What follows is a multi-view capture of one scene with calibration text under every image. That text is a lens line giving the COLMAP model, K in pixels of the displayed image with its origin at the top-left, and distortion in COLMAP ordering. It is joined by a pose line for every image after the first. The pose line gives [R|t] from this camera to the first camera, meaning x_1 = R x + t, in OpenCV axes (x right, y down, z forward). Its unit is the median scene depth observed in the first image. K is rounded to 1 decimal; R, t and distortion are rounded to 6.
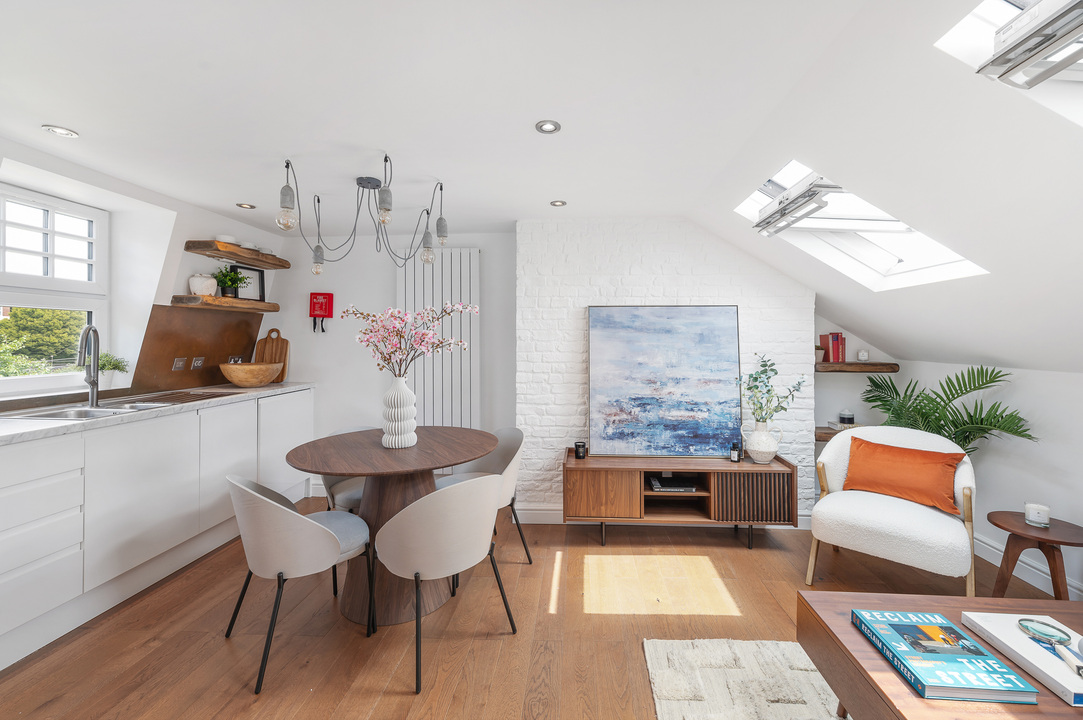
lens RADIAL K [[443.4, 0, 558.6], [0, 443.4, 341.3], [0, 0, 1]] dist [-0.000561, 0.000694]
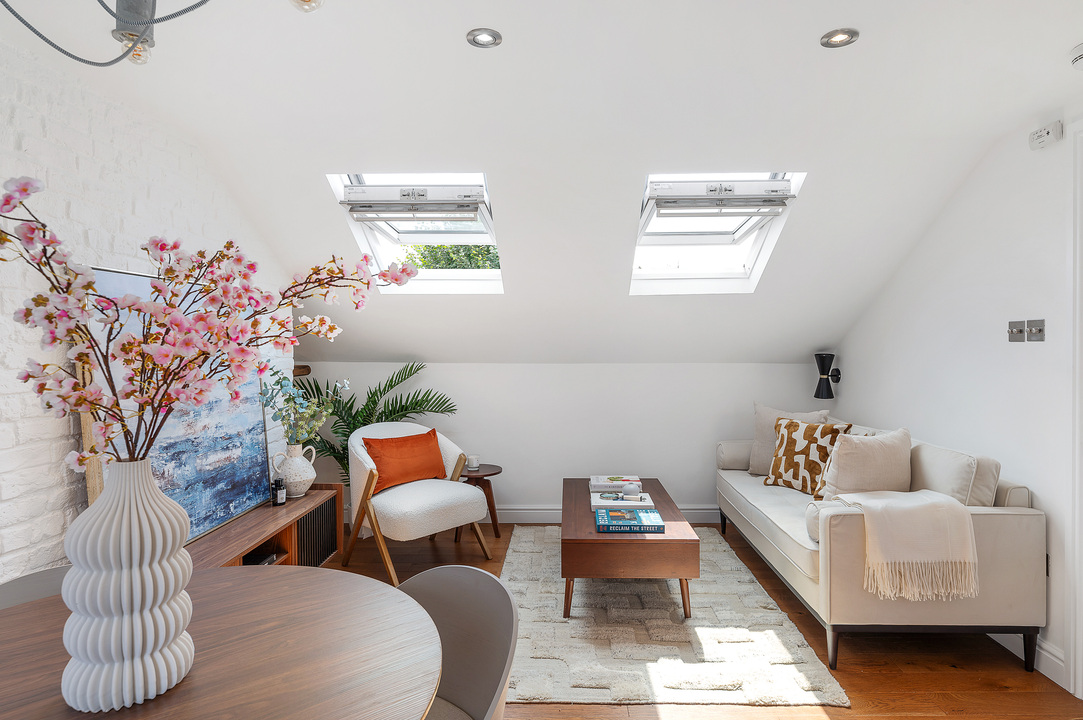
lens RADIAL K [[599.8, 0, 550.5], [0, 599.8, 353.7], [0, 0, 1]] dist [0.000774, 0.001086]
pose [[-0.033936, -0.020080, 0.999222, -0.593389], [0.004013, 0.999787, 0.020228, 0.000720], [-0.999416, 0.004697, -0.033848, 0.559152]]
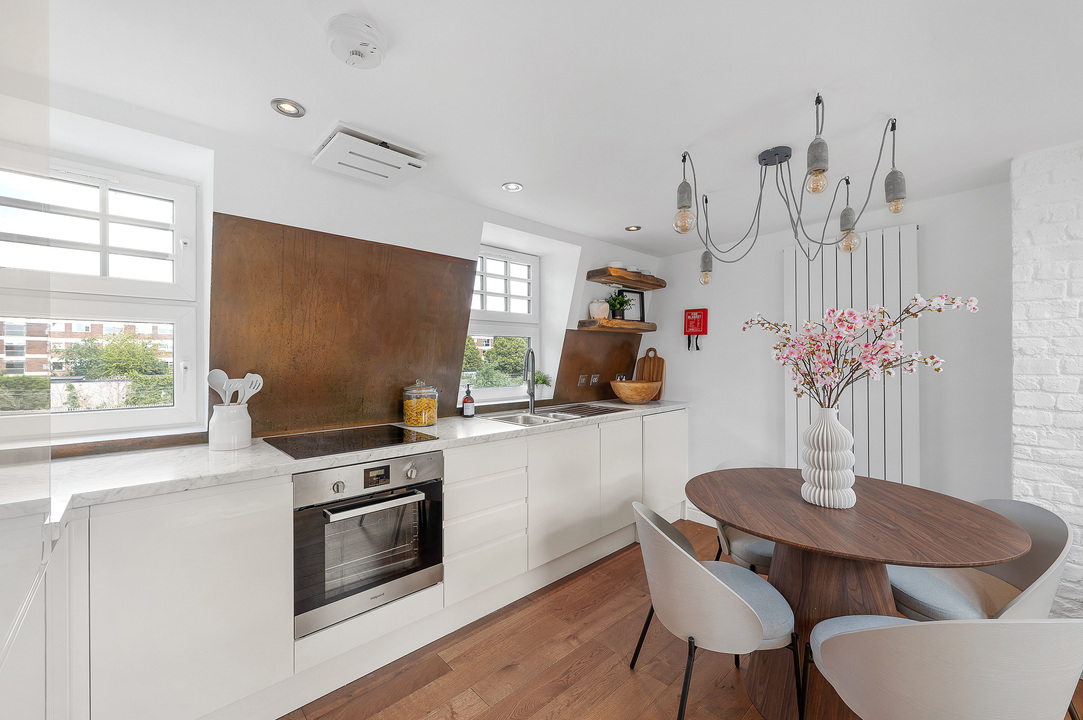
lens RADIAL K [[443.4, 0, 542.4], [0, 443.4, 362.0], [0, 0, 1]] dist [-0.000561, 0.000694]
pose [[0.710867, -0.004166, -0.703314, -0.141828], [0.006863, 0.999976, 0.001013, 0.001961], [0.703293, -0.005547, 0.710879, 0.127964]]
